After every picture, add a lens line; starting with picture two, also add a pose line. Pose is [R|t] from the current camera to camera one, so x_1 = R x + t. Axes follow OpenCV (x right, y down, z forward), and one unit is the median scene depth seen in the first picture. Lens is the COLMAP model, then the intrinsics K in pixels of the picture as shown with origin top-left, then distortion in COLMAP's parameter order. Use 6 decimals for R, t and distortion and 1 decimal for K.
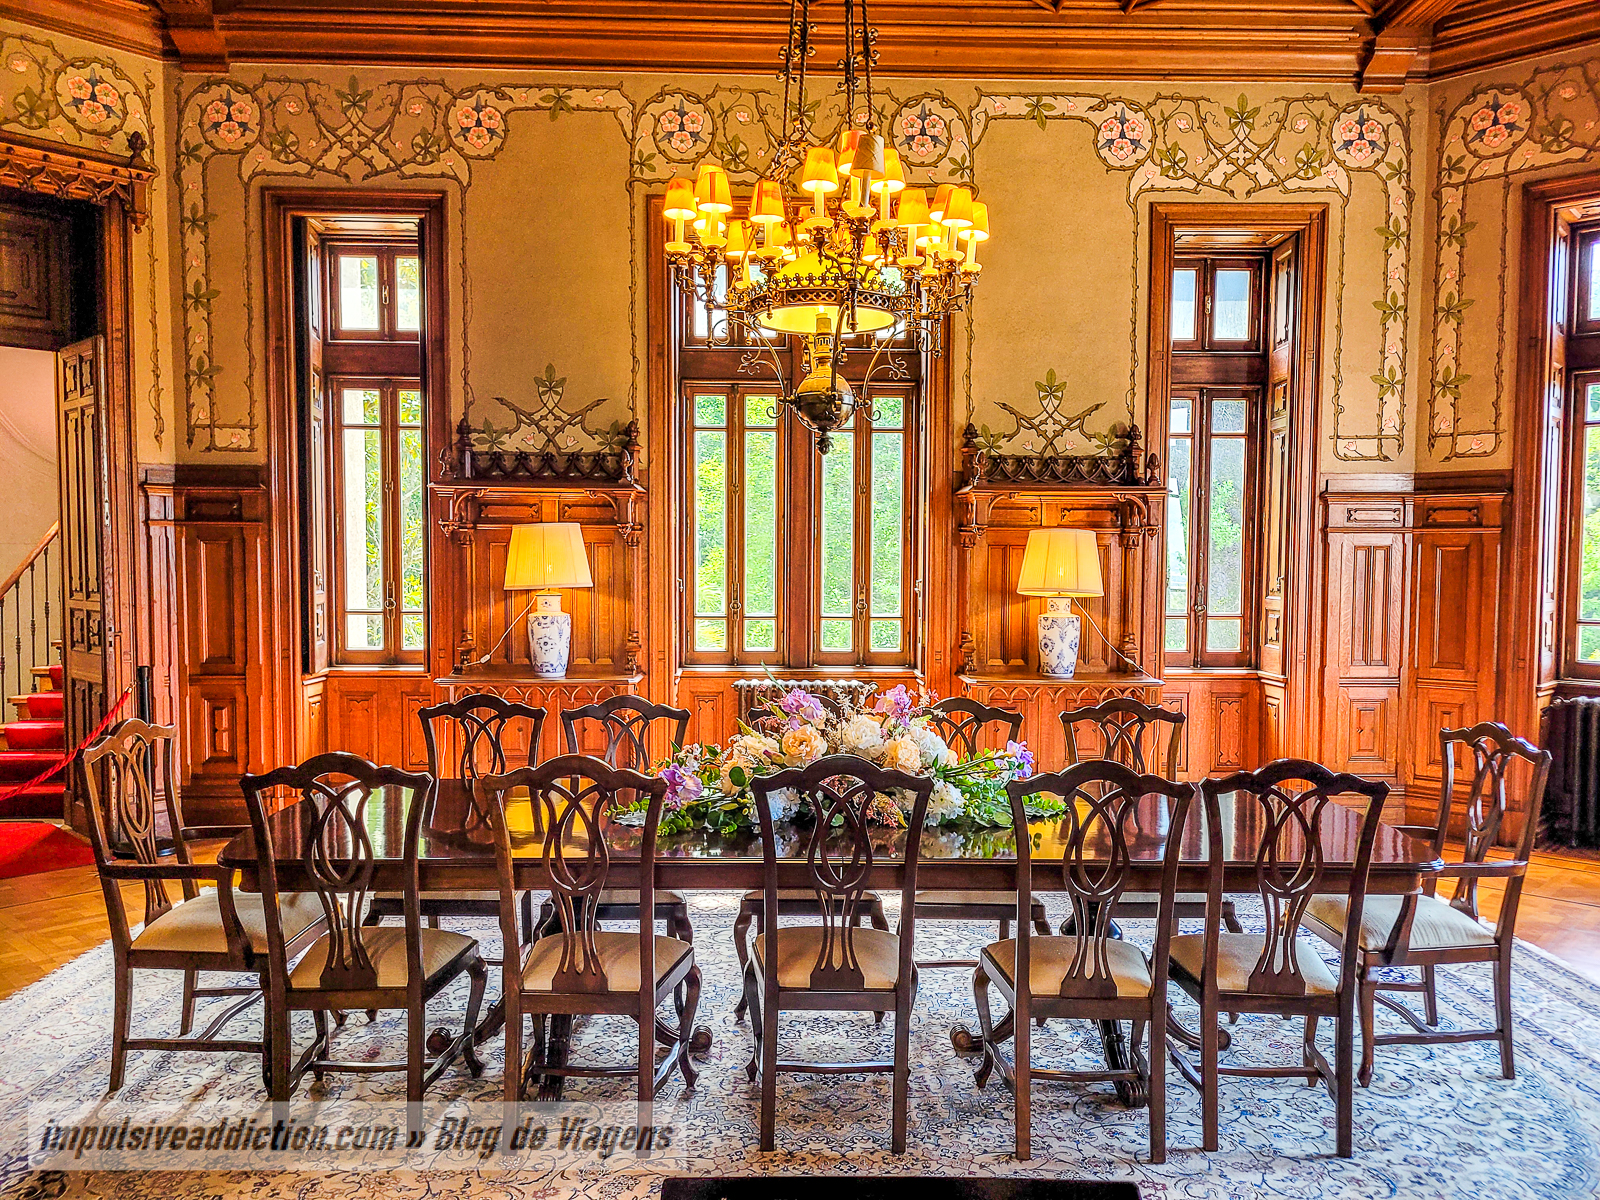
lens RADIAL K [[1210.9, 0, 804.8], [0, 1210.9, 615.7], [0, 0, 1]] dist [0.056390, -0.059140]
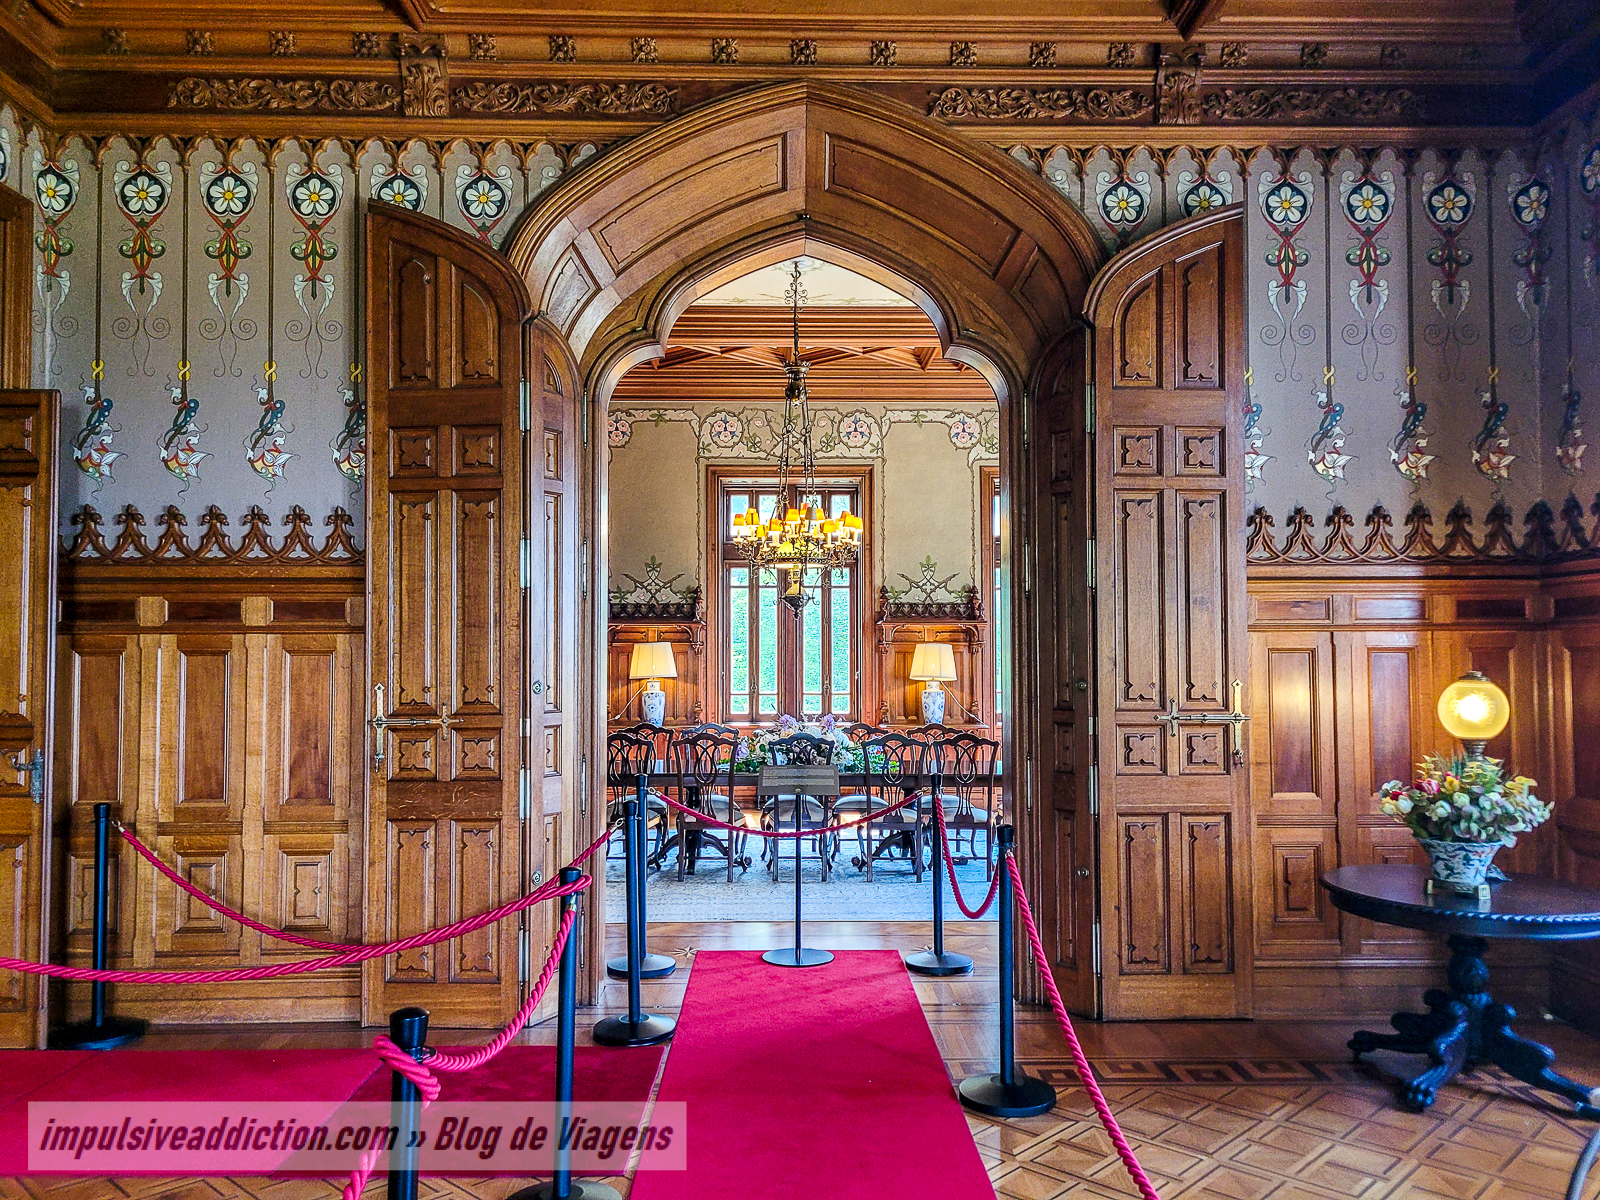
lens RADIAL K [[1210.9, 0, 802.0], [0, 1210.9, 606.7], [0, 0, 1]] dist [0.056390, -0.059140]
pose [[0.999967, -0.007554, -0.003002, 0.018807], [0.007256, 0.995972, -0.089367, 0.034299], [0.003665, 0.089342, 0.995994, -0.804823]]
